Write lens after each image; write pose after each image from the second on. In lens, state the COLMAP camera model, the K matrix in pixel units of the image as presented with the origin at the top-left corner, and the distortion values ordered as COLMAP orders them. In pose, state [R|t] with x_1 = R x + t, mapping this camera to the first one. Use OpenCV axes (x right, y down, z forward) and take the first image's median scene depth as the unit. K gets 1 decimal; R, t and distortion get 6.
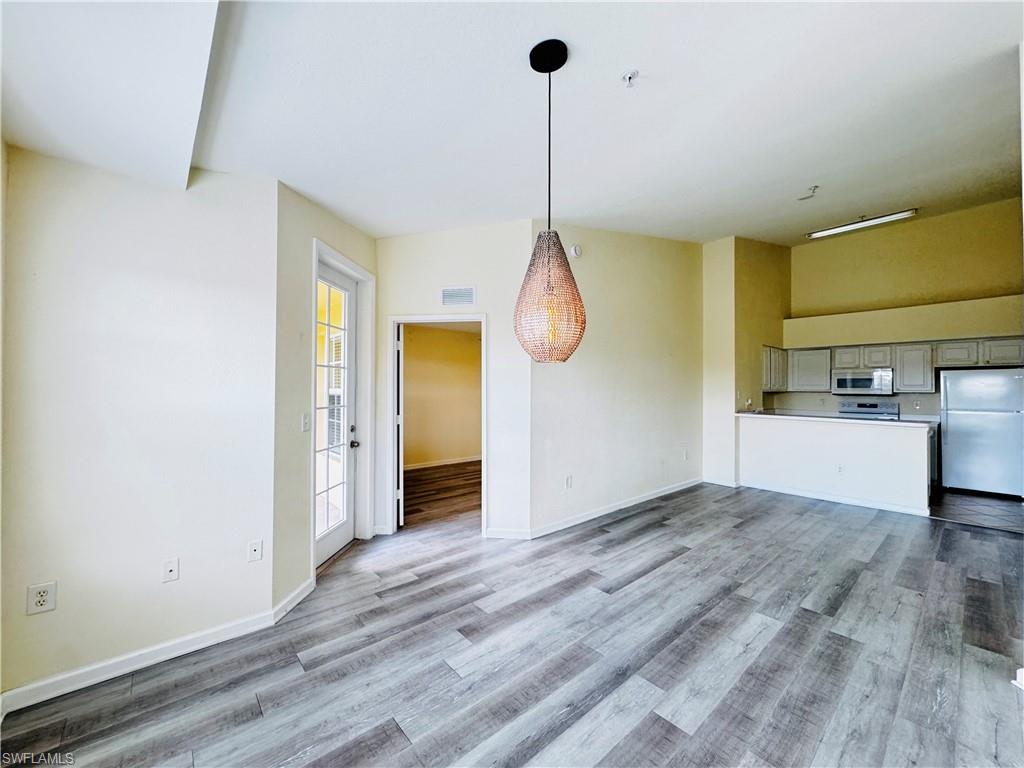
lens RADIAL K [[409.3, 0, 512.0], [0, 409.3, 383.1], [0, 0, 1]] dist [-0.002956, 0.000832]
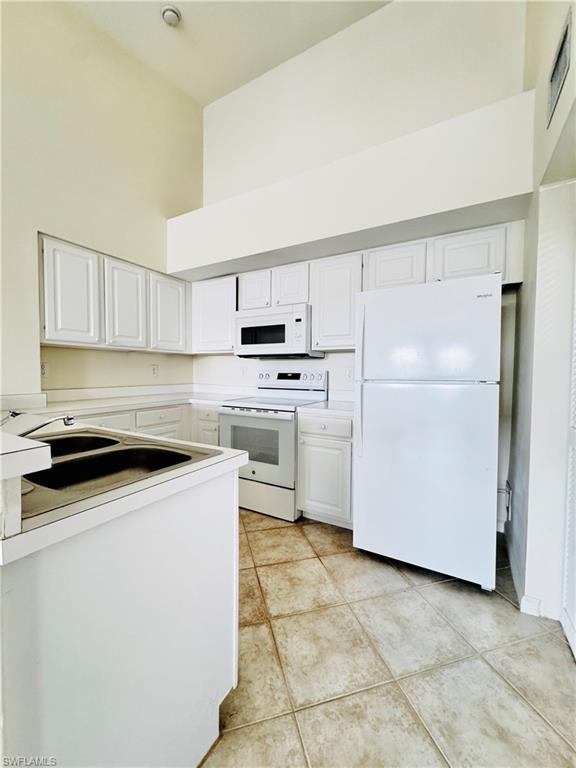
lens RADIAL K [[307.0, 0, 288.1], [0, 307.0, 384.3], [0, 0, 1]] dist [-0.002956, 0.000832]
pose [[0.944747, -0.008831, 0.327681, 1.370899], [-0.009050, 0.998553, 0.053003, 0.082145], [-0.327675, -0.053040, 0.943301, 1.110312]]
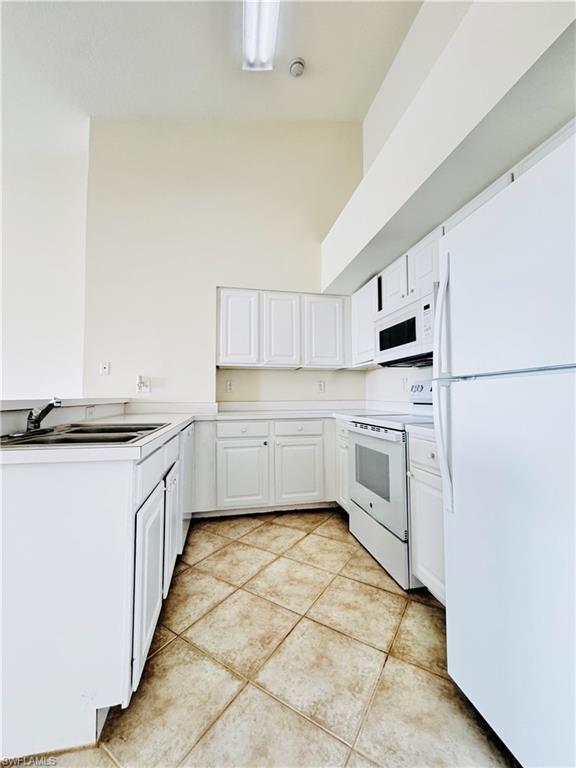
lens RADIAL K [[307.0, 0, 288.8], [0, 307.0, 384.0], [0, 0, 1]] dist [-0.002956, 0.000832]
pose [[0.870936, -0.026317, -0.490691, 1.673843], [0.010722, 0.999345, -0.034567, 0.116731], [0.491279, 0.024845, 0.870648, 1.217796]]
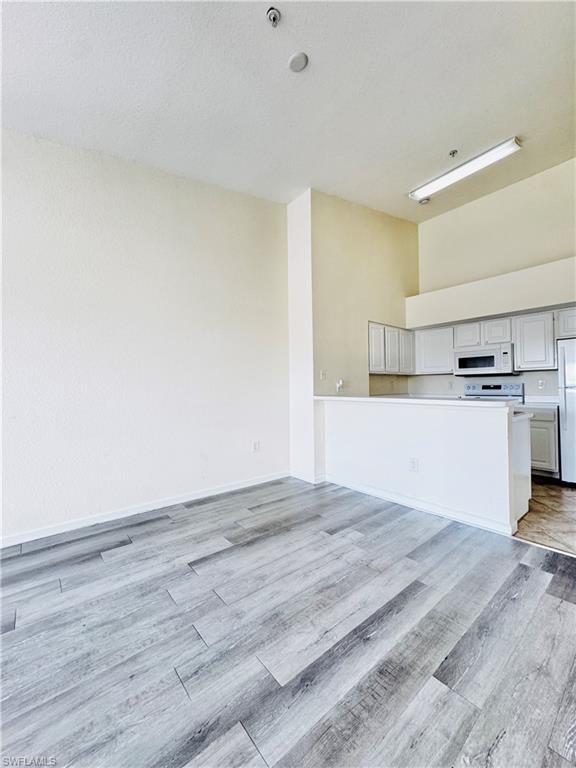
lens RADIAL K [[307.0, 0, 290.1], [0, 307.0, 383.0], [0, 0, 1]] dist [-0.002956, 0.000832]
pose [[0.999714, -0.015358, -0.018312, 0.825289], [0.015278, 0.999873, -0.004505, 0.079657], [0.018379, 0.004224, 0.999822, 0.591561]]
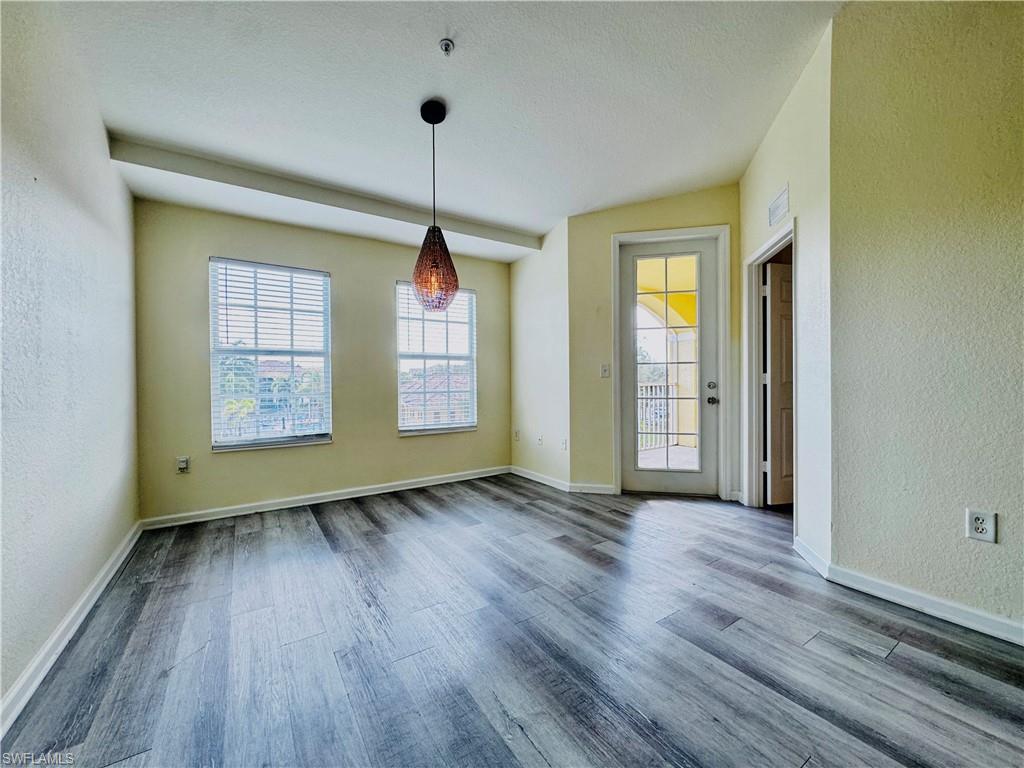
lens RADIAL K [[409.3, 0, 510.3], [0, 409.3, 382.1], [0, 0, 1]] dist [-0.002956, 0.000832]
pose [[-0.137060, 0.002928, -0.990558, 0.715558], [0.016775, 0.999859, 0.000634, 0.098901], [0.990421, -0.016530, -0.137090, 0.671488]]
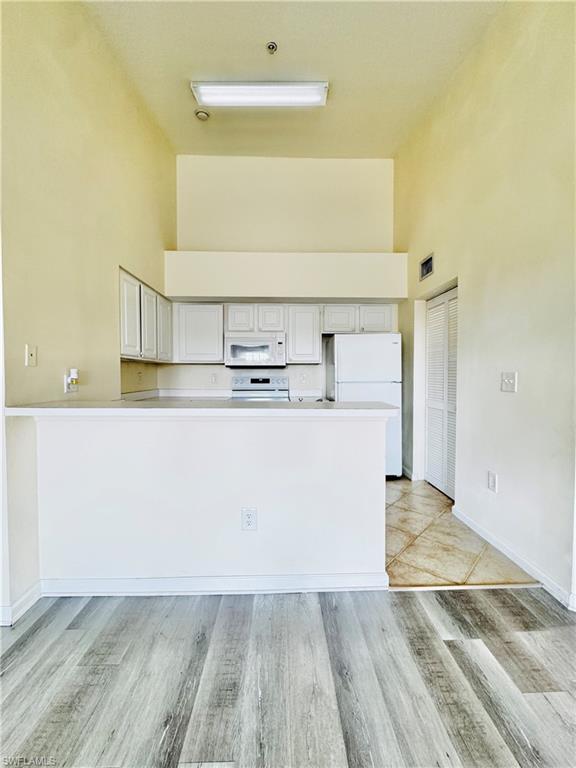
lens RADIAL K [[307.0, 0, 282.5], [0, 307.0, 386.7], [0, 0, 1]] dist [-0.002956, 0.000832]
pose [[0.635458, -0.034160, 0.771380, 0.809619], [-0.003875, 0.998867, 0.047426, 0.071665], [-0.772126, -0.033127, 0.634605, 1.094130]]
